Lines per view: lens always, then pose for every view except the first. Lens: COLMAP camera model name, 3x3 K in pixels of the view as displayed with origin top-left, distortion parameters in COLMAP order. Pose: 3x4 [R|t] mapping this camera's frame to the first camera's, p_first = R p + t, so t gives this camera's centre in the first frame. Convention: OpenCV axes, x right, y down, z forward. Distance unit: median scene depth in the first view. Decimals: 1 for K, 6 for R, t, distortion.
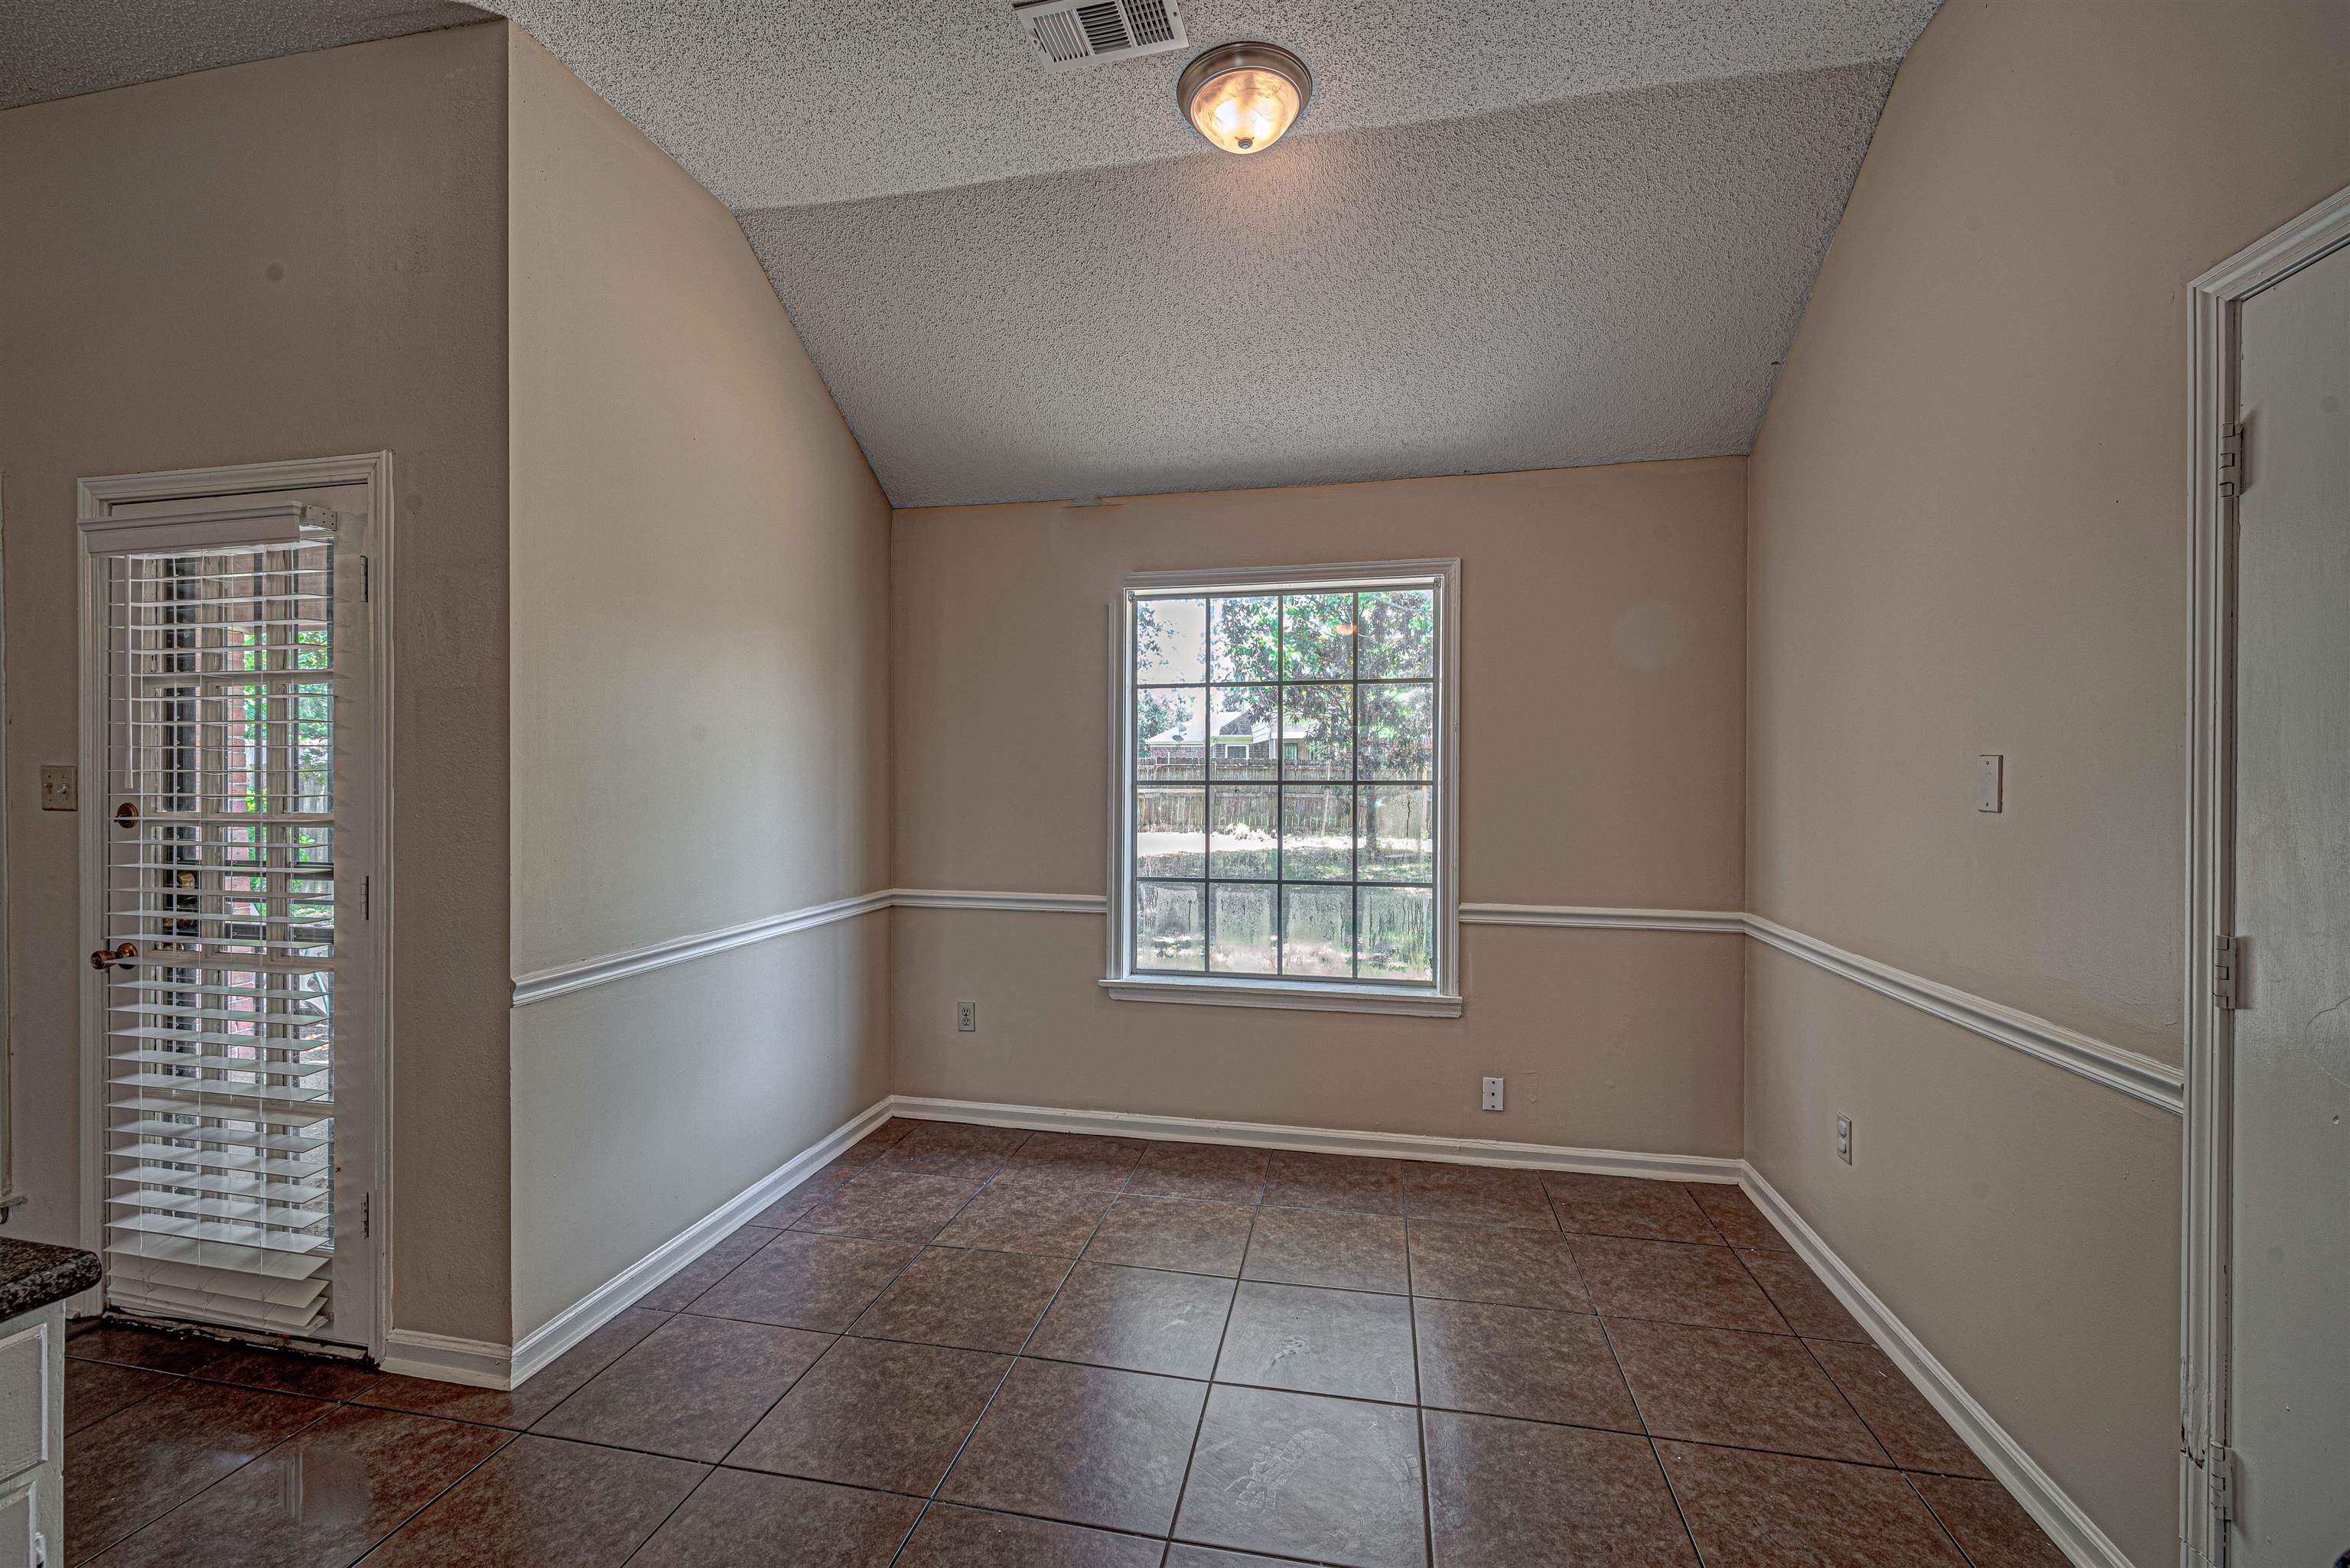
lens RADIAL K [[977.4, 0, 1170.8], [0, 977.4, 784.3], [0, 0, 1]] dist [-0.001166, -0.000395]
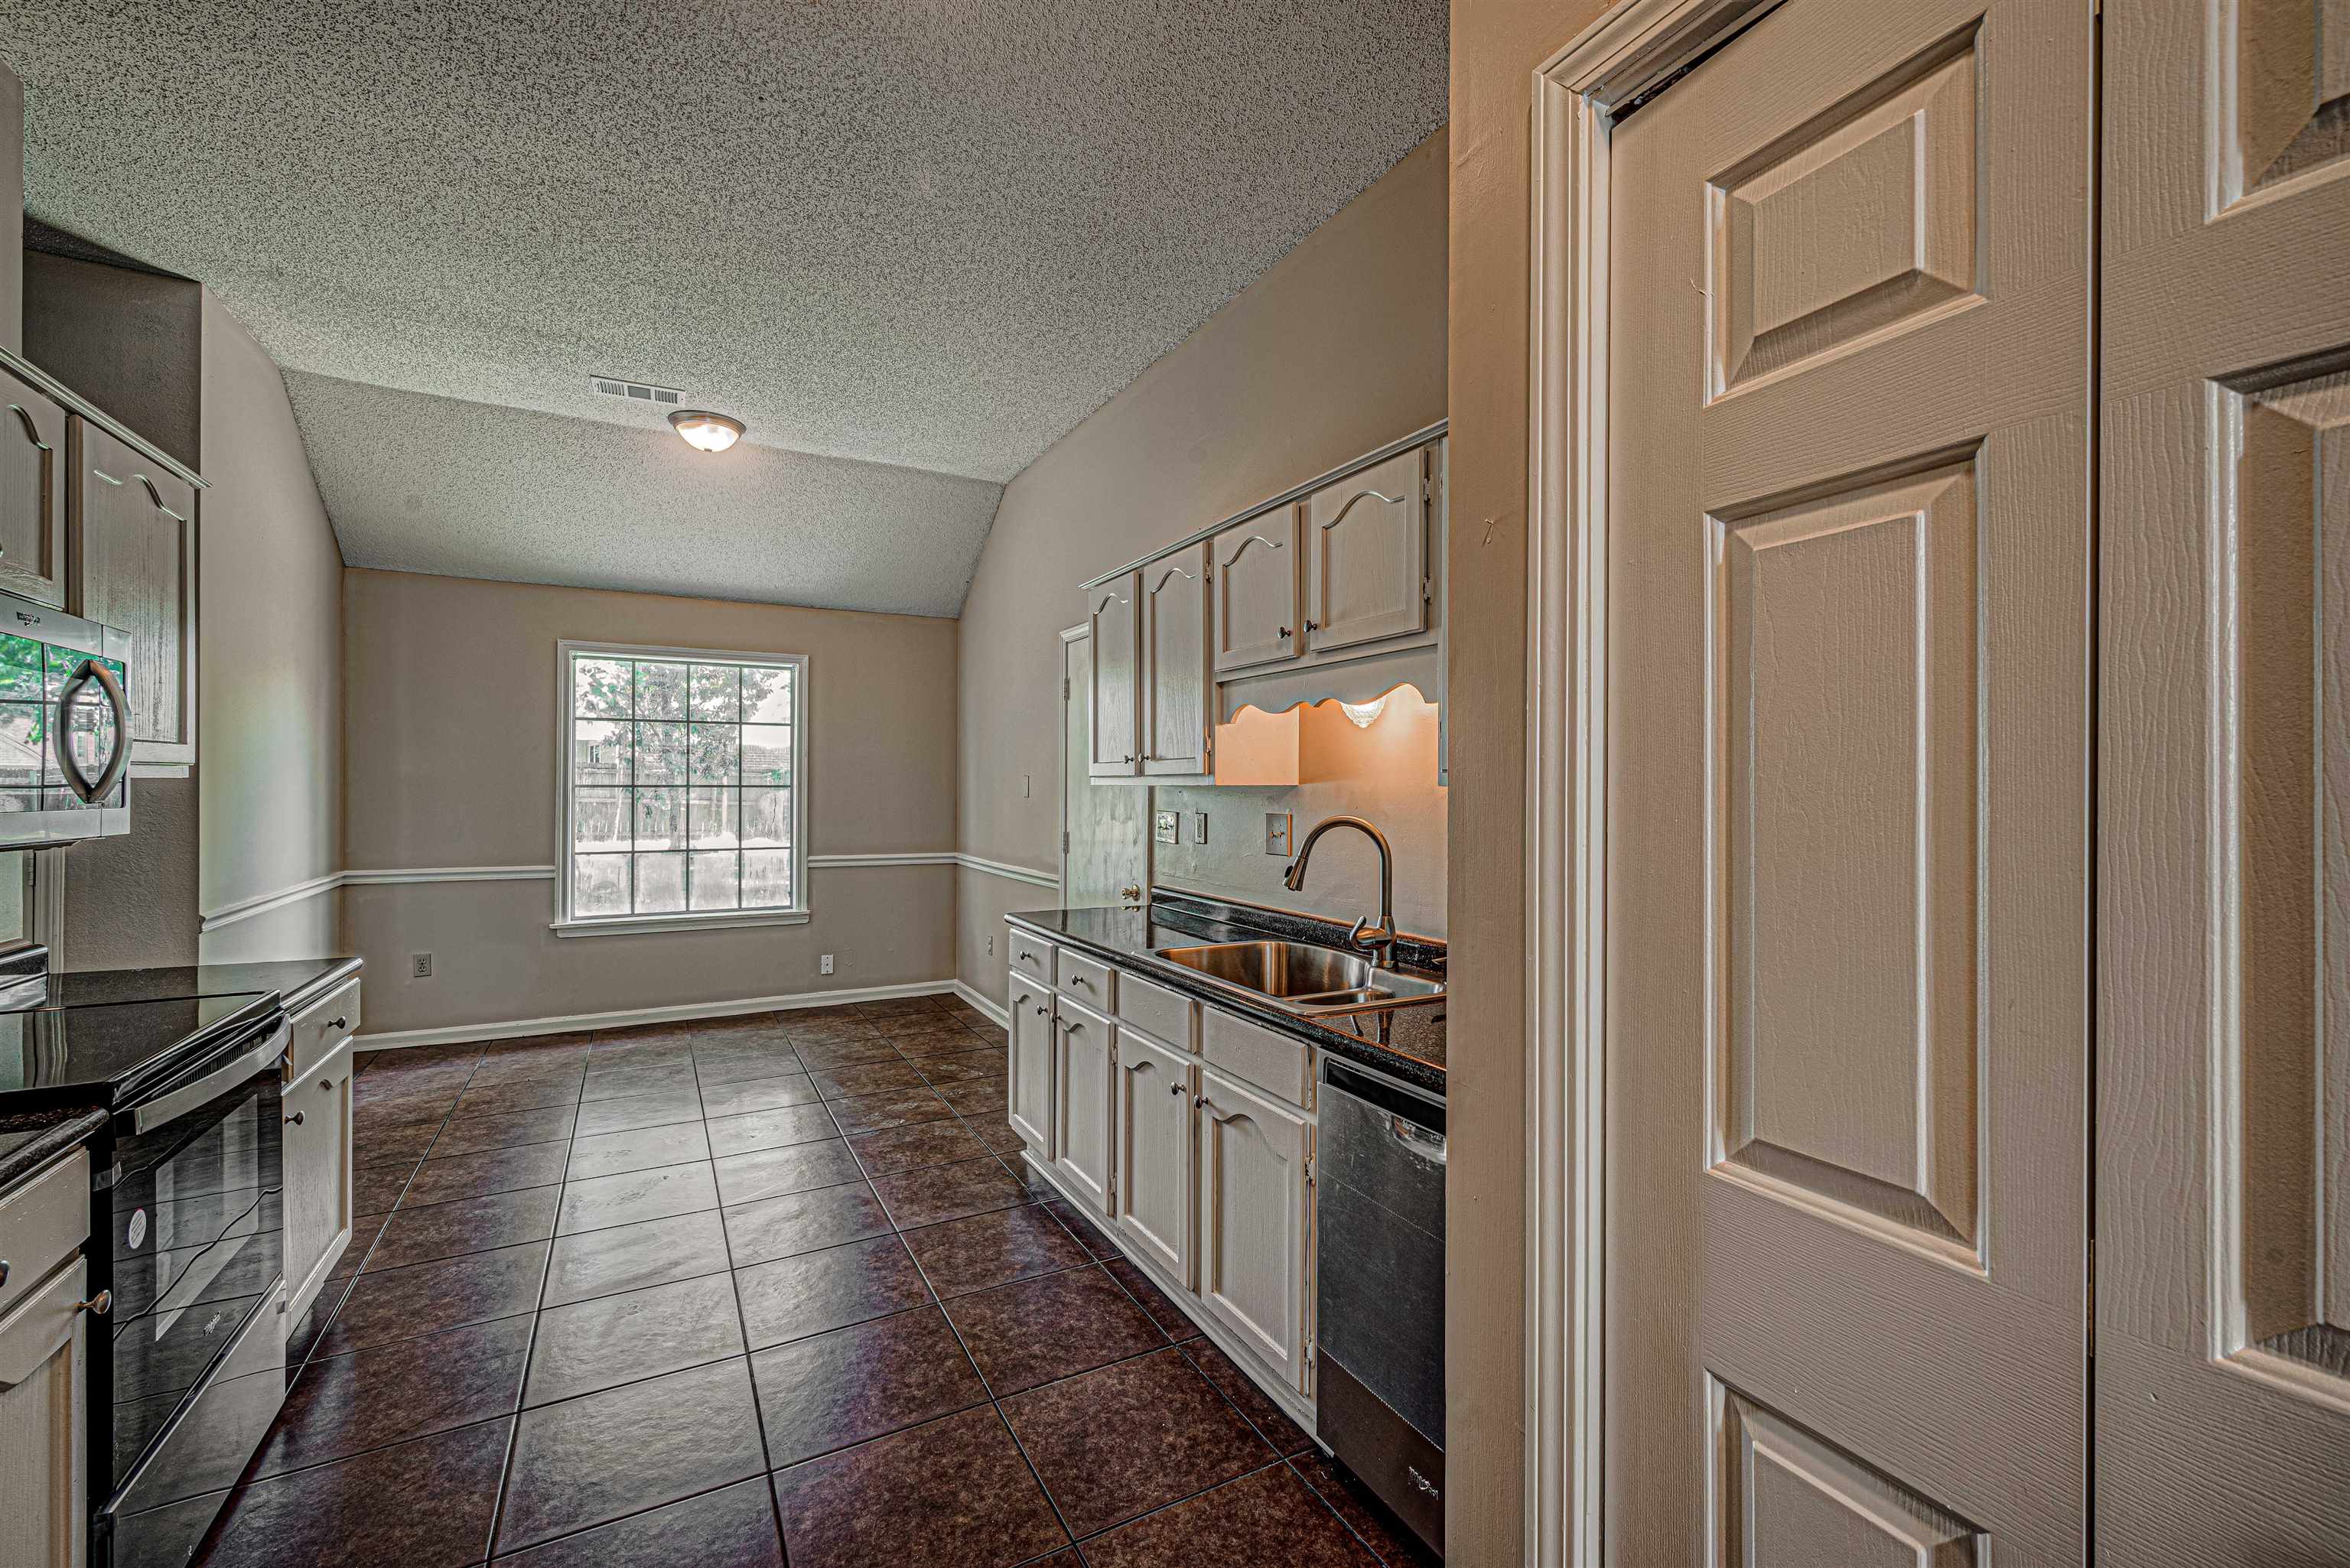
lens RADIAL K [[977.4, 0, 1179.5], [0, 977.4, 787.6], [0, 0, 1]] dist [-0.001166, -0.000395]
pose [[0.761959, 0.000506, 0.647625, -0.355991], [0.000340, 0.999999, -0.001181, 0.002950], [-0.647625, 0.001120, 0.761959, -0.816981]]
